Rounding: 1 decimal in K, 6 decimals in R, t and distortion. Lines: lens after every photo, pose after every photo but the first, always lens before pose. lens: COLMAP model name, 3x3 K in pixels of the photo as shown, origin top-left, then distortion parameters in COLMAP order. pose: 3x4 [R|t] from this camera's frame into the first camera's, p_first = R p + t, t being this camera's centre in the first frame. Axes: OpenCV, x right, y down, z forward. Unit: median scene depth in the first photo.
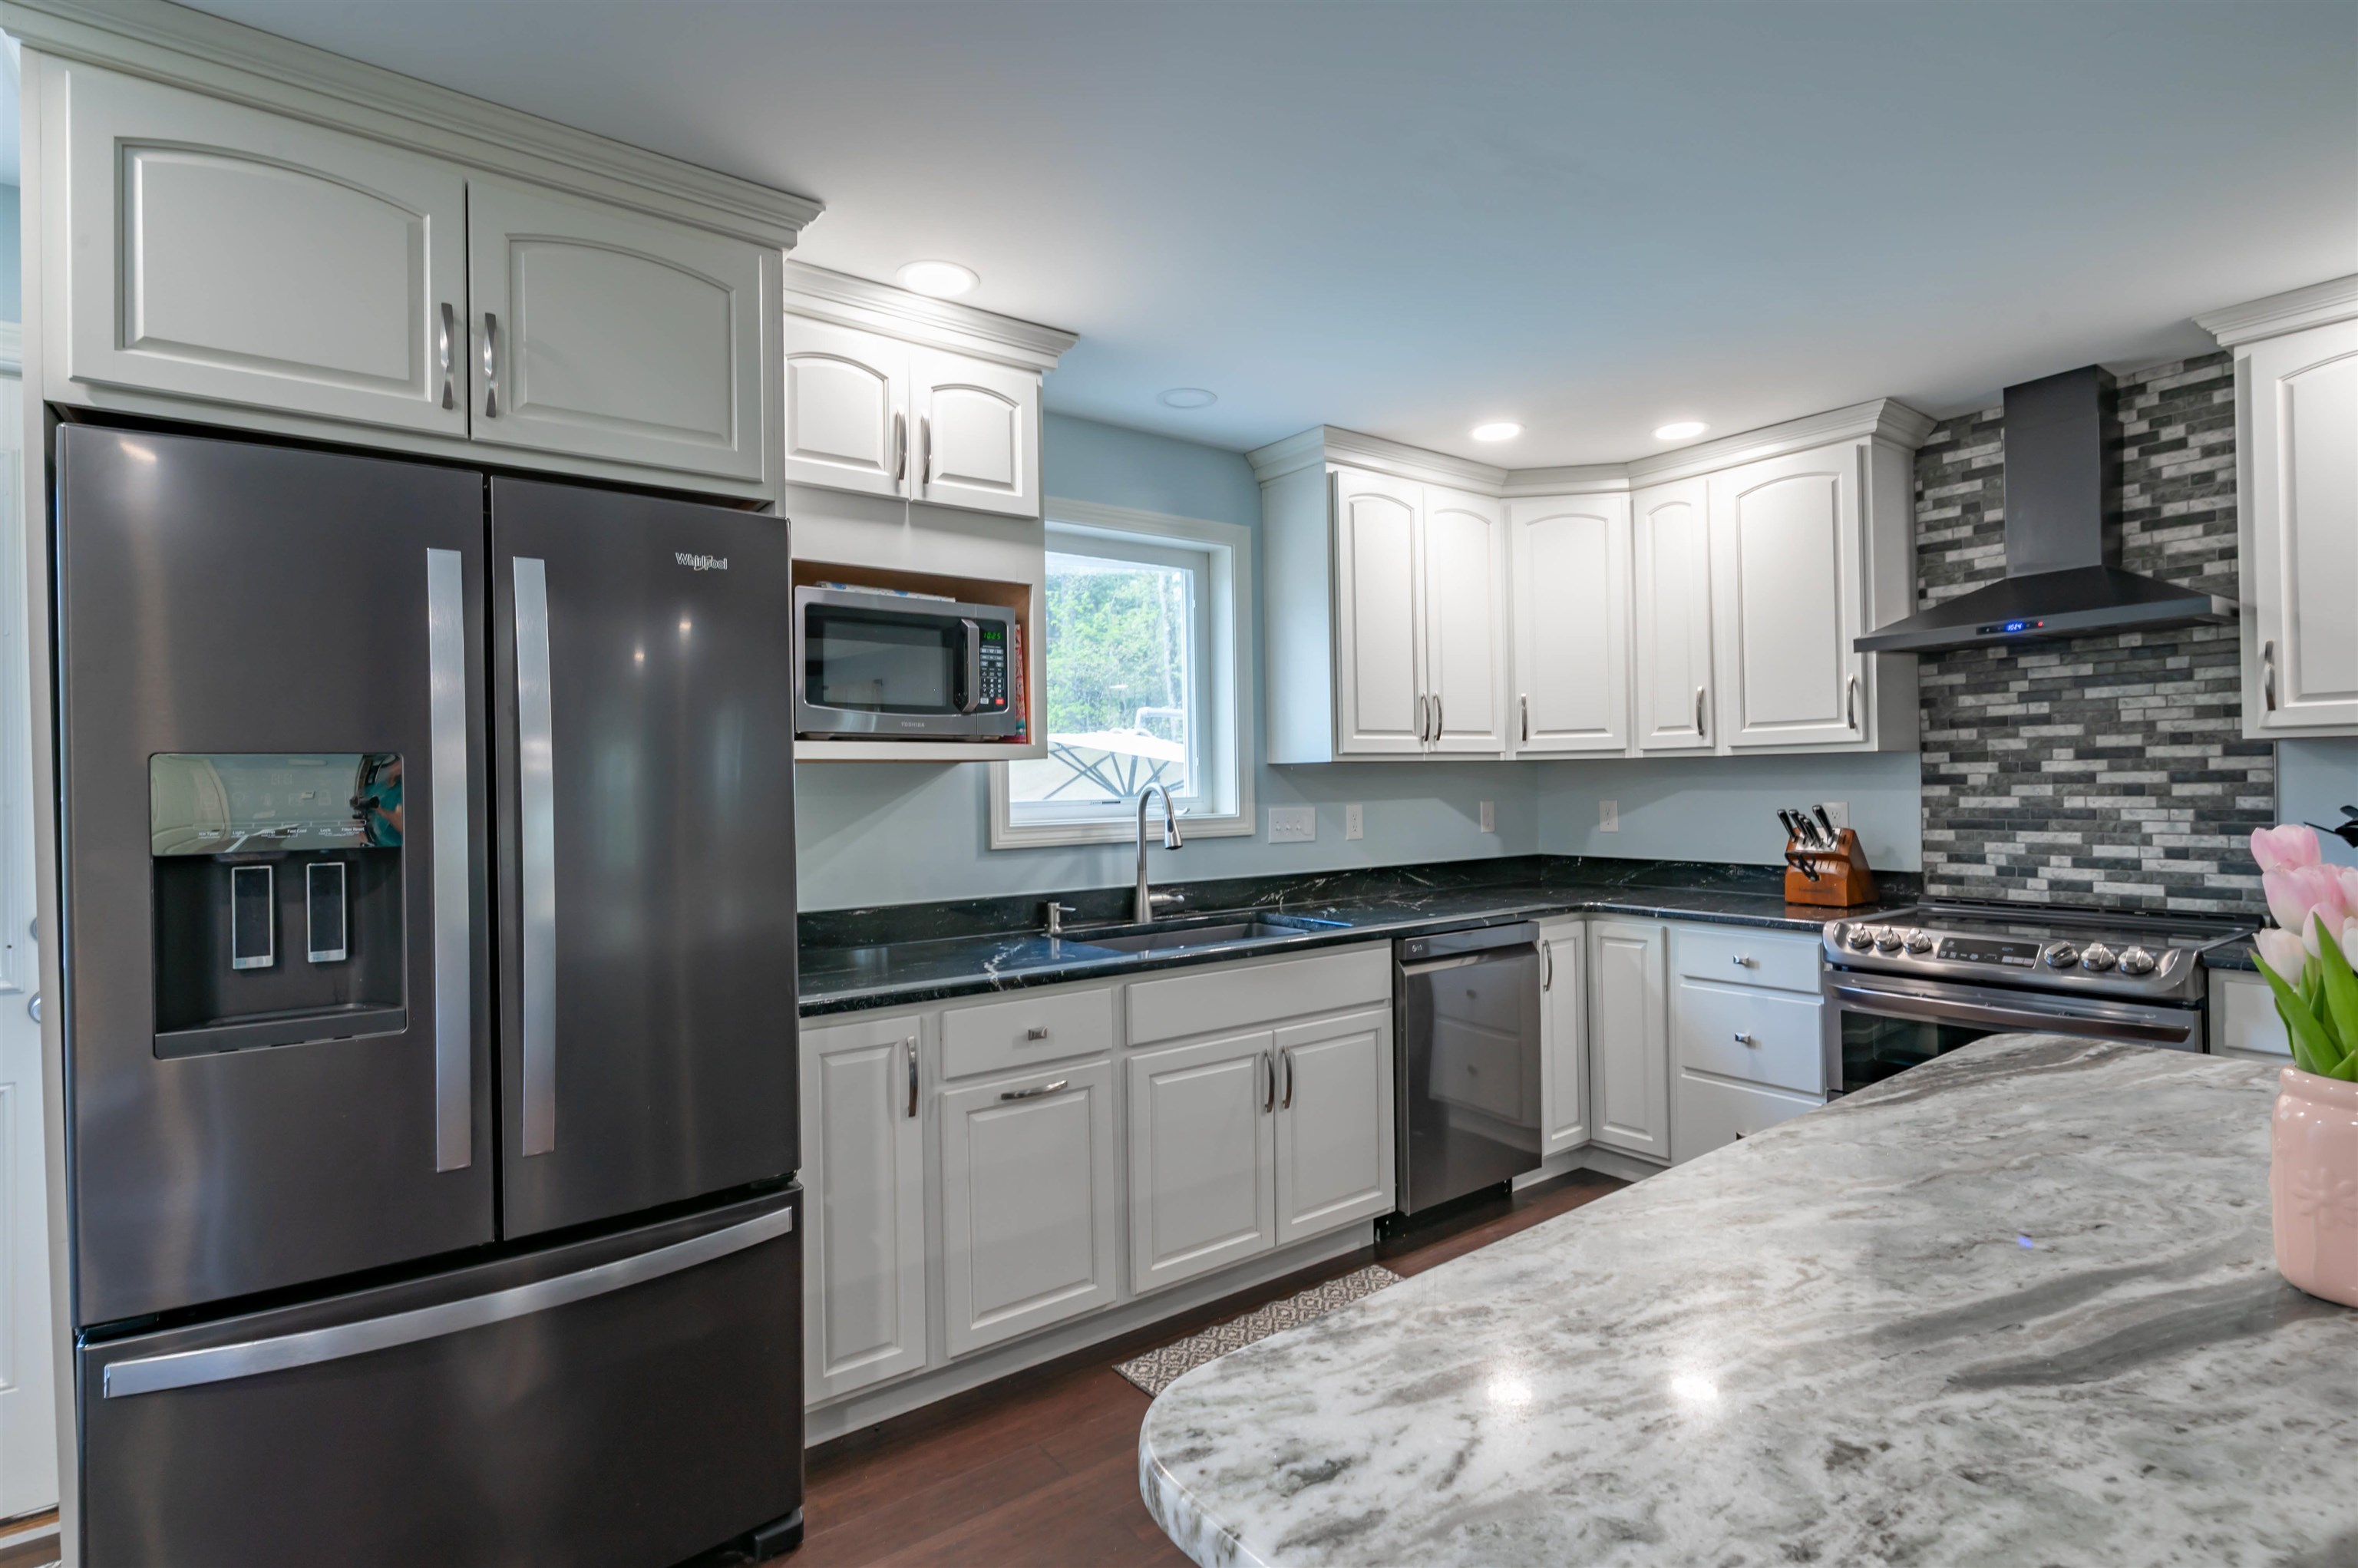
lens RADIAL K [[1119.7, 0, 1183.7], [0, 1119.7, 781.4], [0, 0, 1]] dist [-0.015025, 0.007446]
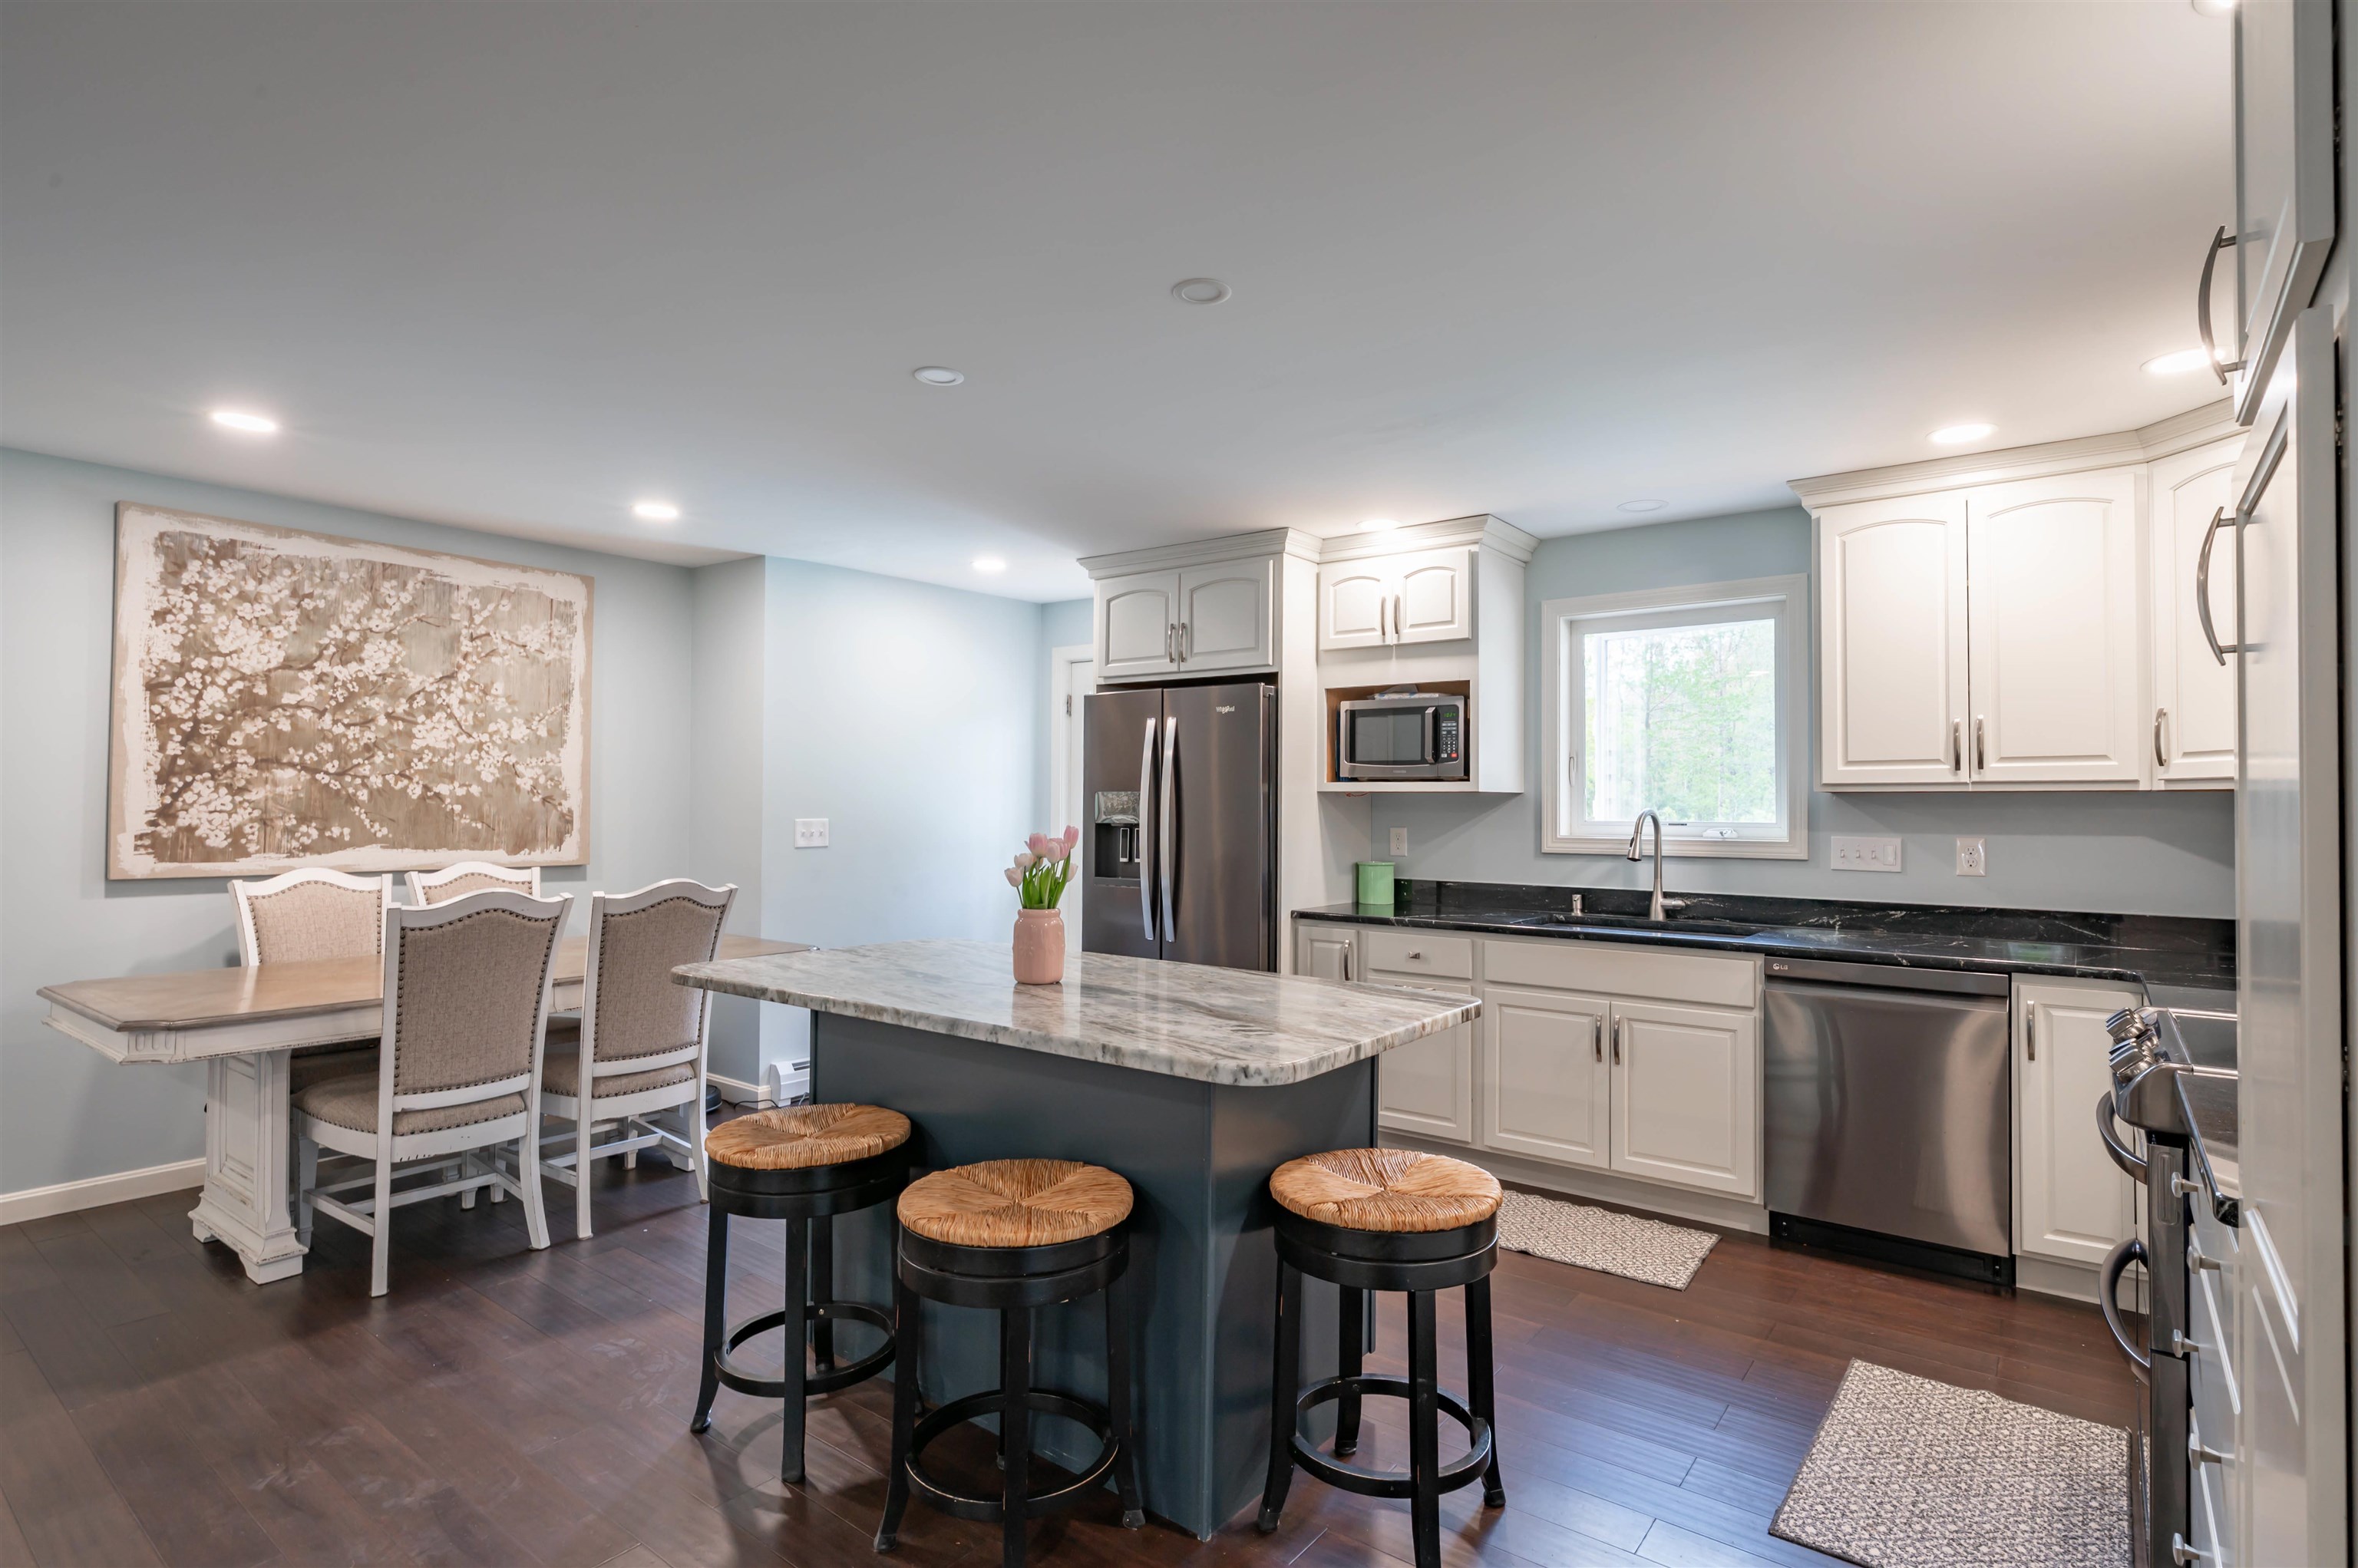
lens RADIAL K [[1184.8, 0, 1179.0], [0, 1184.8, 784.0], [0, 0, 1]] dist [0.004829, 0.001381]
pose [[0.274419, -0.001378, -0.961609, 1.110060], [-0.011078, 0.999928, -0.004595, -0.014499], [0.961546, 0.011913, 0.274384, 0.123855]]
